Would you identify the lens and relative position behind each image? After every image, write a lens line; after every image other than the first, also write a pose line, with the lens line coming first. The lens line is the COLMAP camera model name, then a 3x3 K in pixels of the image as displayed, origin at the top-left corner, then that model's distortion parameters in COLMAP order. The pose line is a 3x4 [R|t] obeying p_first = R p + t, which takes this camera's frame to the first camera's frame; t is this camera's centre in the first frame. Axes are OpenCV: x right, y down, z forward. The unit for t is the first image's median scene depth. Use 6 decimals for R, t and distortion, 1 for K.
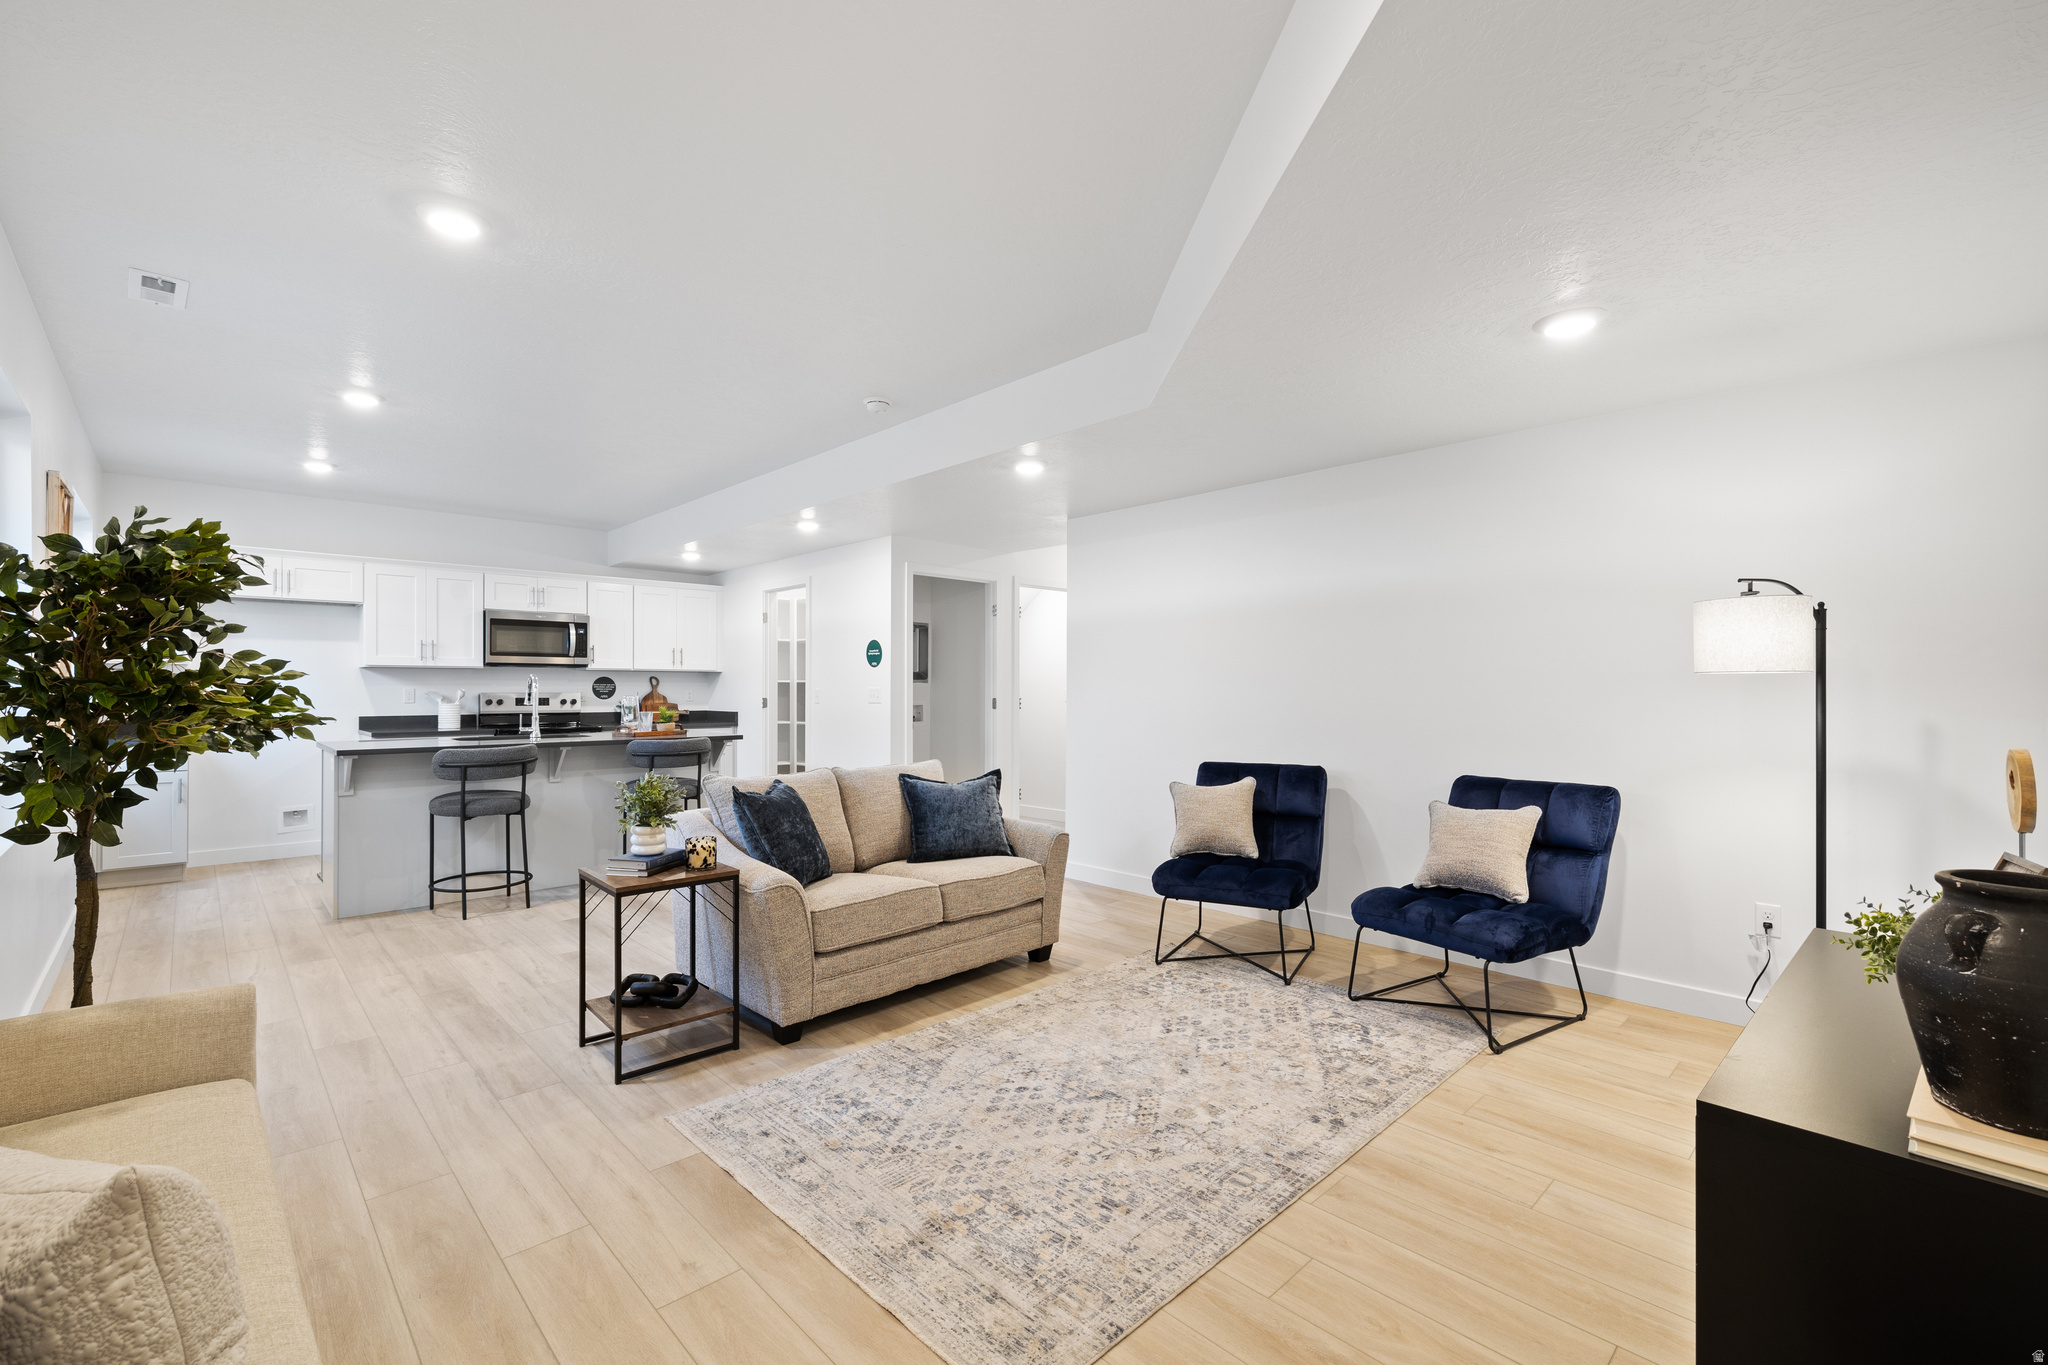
lens RADIAL K [[883.0, 0, 1024.6], [0, 883.0, 682.6], [0, 0, 1]] dist [0.000274, 0.000039]
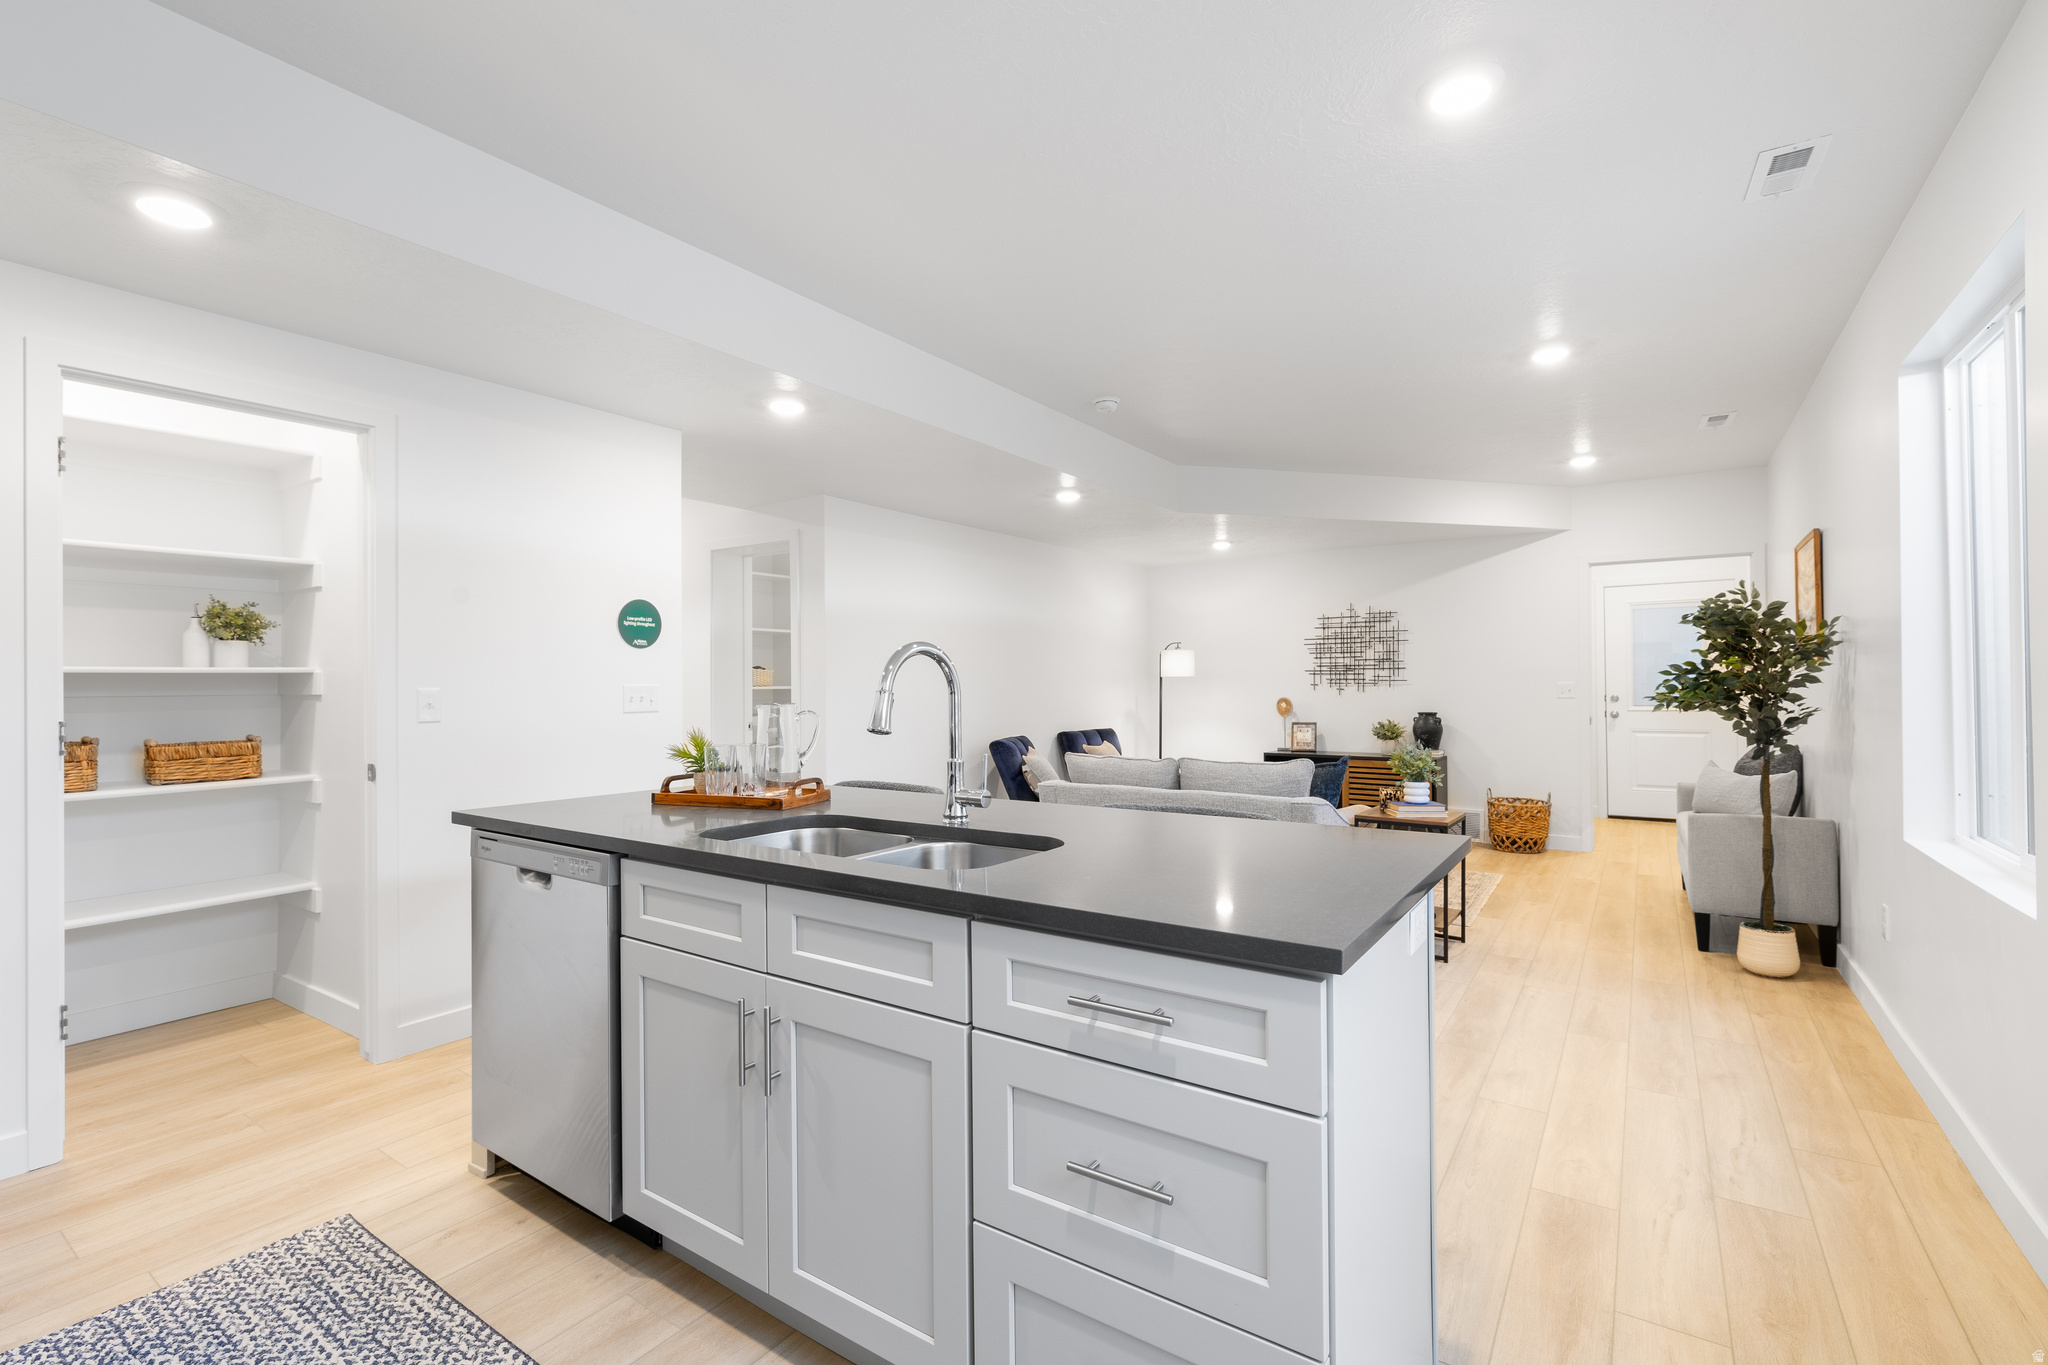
lens RADIAL K [[914.5, 0, 1023.0], [0, 914.5, 680.7], [0, 0, 1]] dist [0.000275, 0.000022]
pose [[-0.210955, 0.004461, 0.977486, -1.623831], [0.001511, 0.999990, -0.004238, 0.012129], [-0.977495, 0.000583, -0.210960, 1.832268]]
